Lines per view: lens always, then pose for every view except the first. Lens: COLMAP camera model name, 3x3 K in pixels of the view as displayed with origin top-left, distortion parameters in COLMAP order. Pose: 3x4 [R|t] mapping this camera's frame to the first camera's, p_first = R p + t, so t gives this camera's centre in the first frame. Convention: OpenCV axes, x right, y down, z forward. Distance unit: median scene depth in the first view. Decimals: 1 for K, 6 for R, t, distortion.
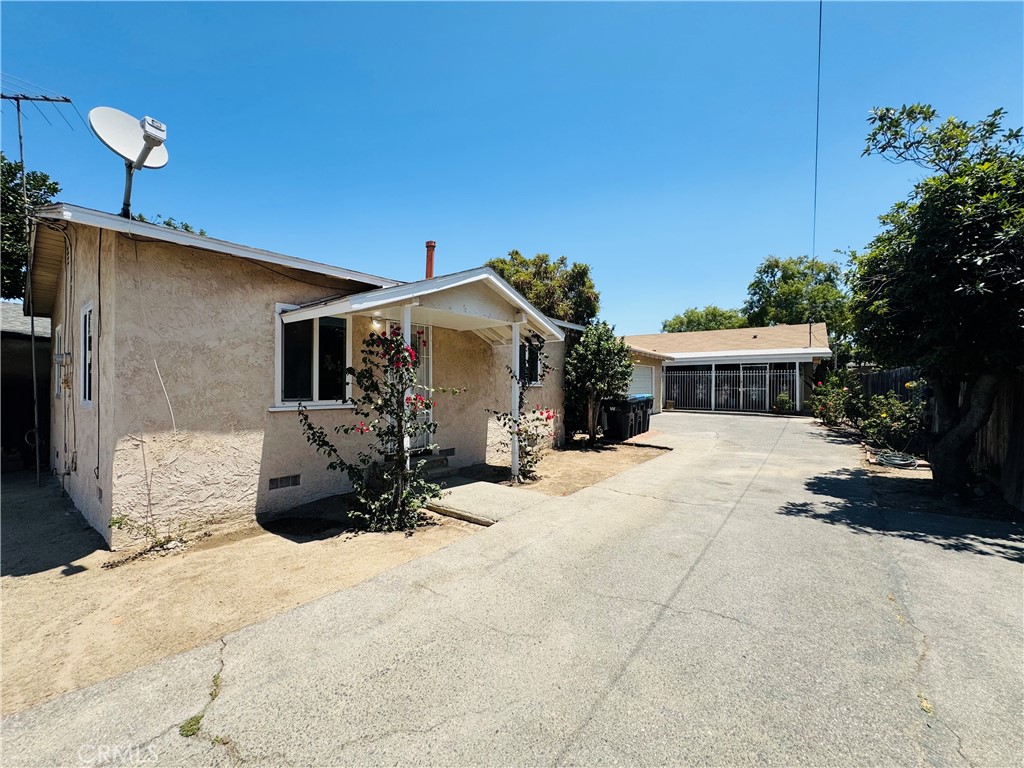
lens RADIAL K [[412.0, 0, 514.9], [0, 412.0, 384.6], [0, 0, 1]] dist [-0.002946, 0.000370]
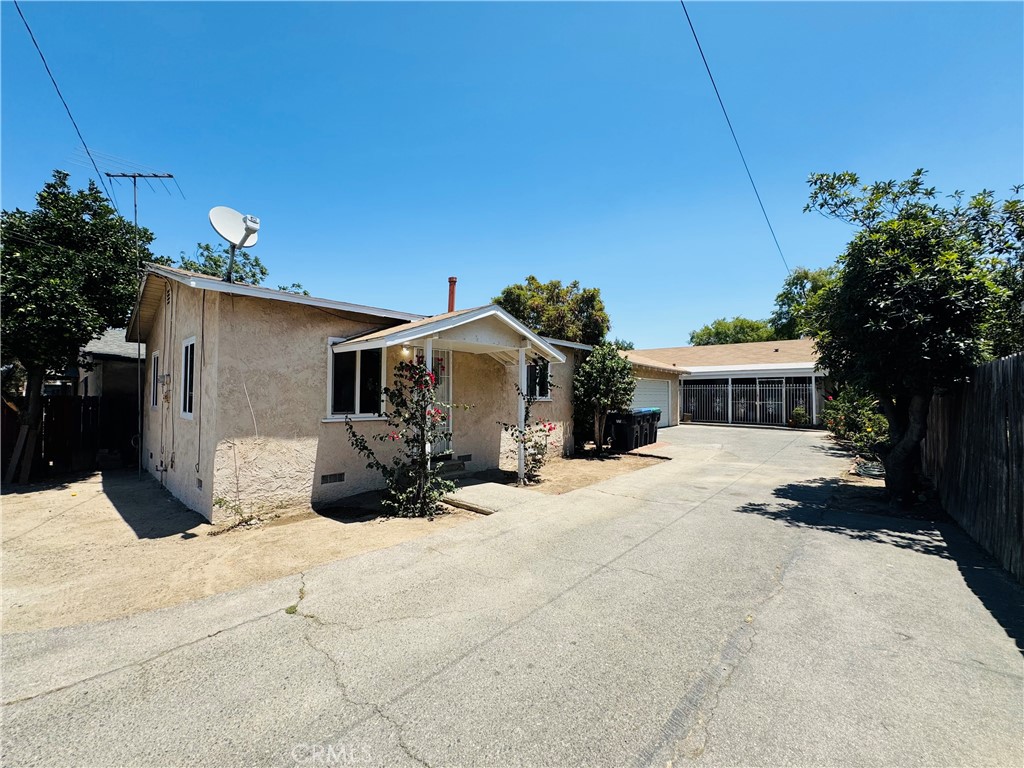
lens RADIAL K [[412.0, 0, 514.1], [0, 412.0, 384.5], [0, 0, 1]] dist [-0.002946, 0.000370]
pose [[0.997242, 0.000778, -0.074210, 0.088387], [-0.002780, 0.999635, -0.026872, -0.018637], [0.074162, 0.027004, 0.996881, -0.226814]]
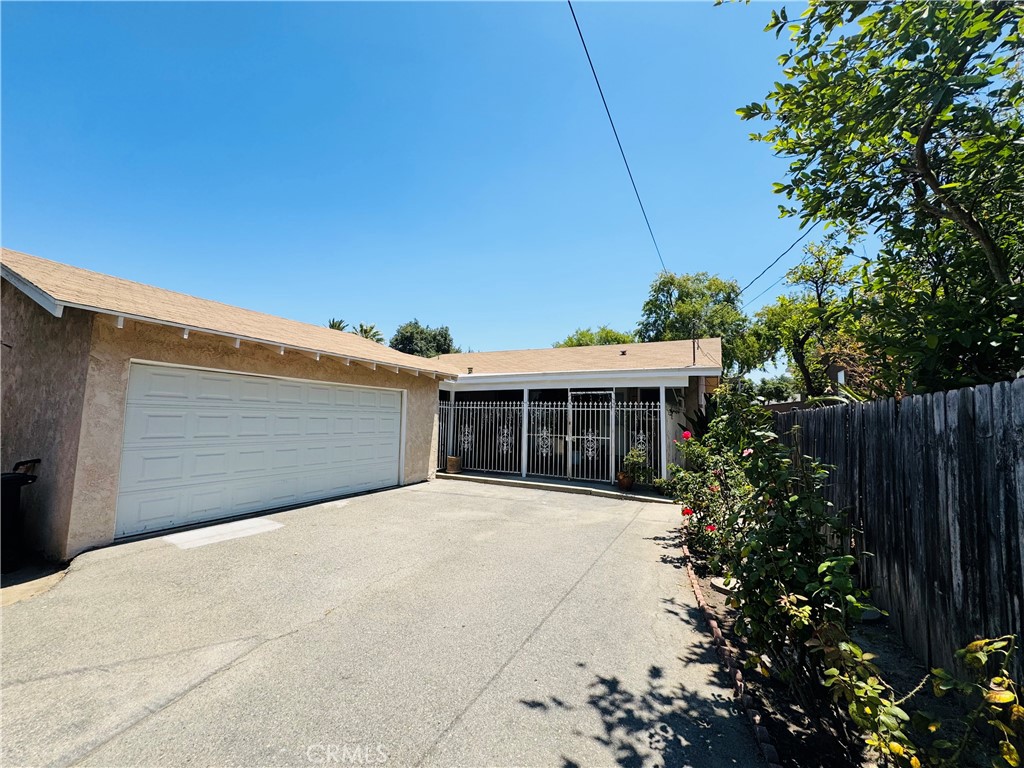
lens RADIAL K [[412.0, 0, 518.0], [0, 412.0, 378.4], [0, 0, 1]] dist [-0.002946, 0.000370]
pose [[0.986142, 0.033467, 0.162492, 1.479108], [-0.018226, 0.995368, -0.094392, -0.048894], [-0.164898, 0.090122, 0.982185, 1.833007]]
